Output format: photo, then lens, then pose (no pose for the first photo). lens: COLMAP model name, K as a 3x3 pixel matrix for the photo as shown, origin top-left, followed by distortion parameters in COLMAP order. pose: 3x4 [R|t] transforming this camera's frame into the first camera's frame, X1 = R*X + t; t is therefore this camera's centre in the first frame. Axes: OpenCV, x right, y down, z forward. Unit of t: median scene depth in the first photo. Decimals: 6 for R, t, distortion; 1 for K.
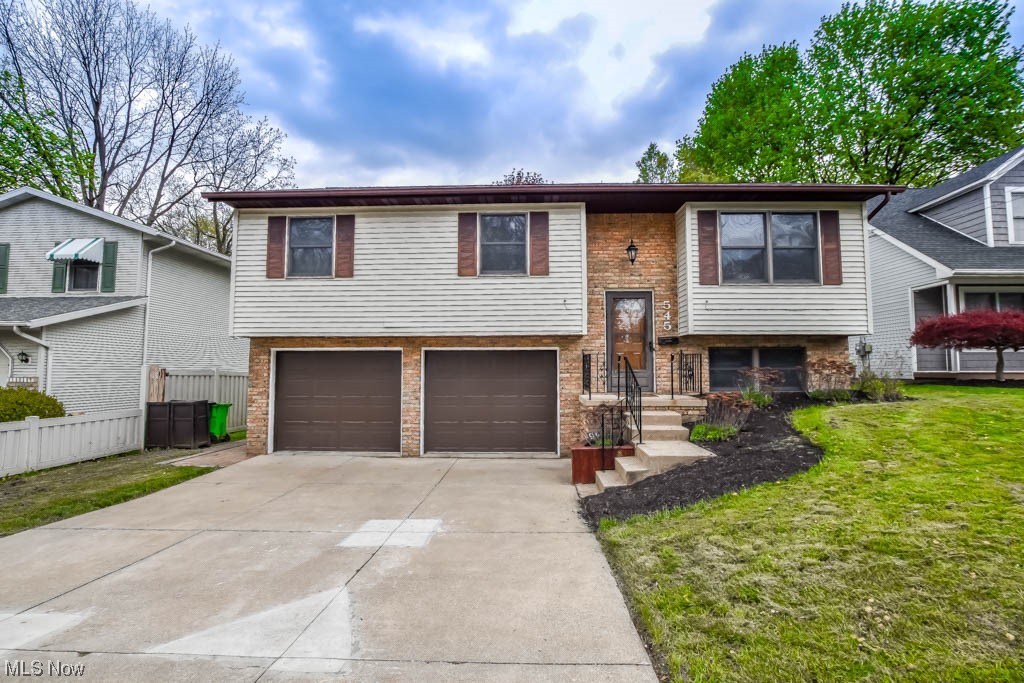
lens RADIAL K [[464.8, 0, 512.4], [0, 464.8, 343.9], [0, 0, 1]] dist [-0.023532, -0.000396]
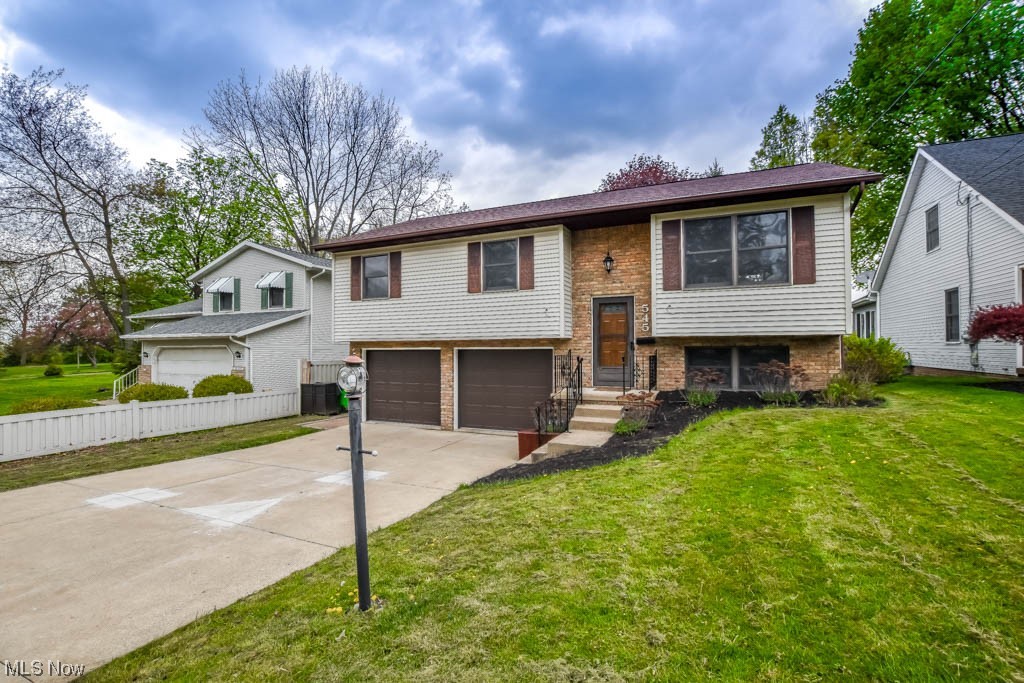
lens RADIAL K [[464.8, 0, 534.0], [0, 464.8, 341.2], [0, 0, 1]] dist [-0.023532, -0.000396]
pose [[0.927332, -0.007546, -0.374163, 0.508173], [0.026722, 0.998580, 0.046089, -0.064868], [0.373283, -0.052738, 0.926217, -0.122029]]
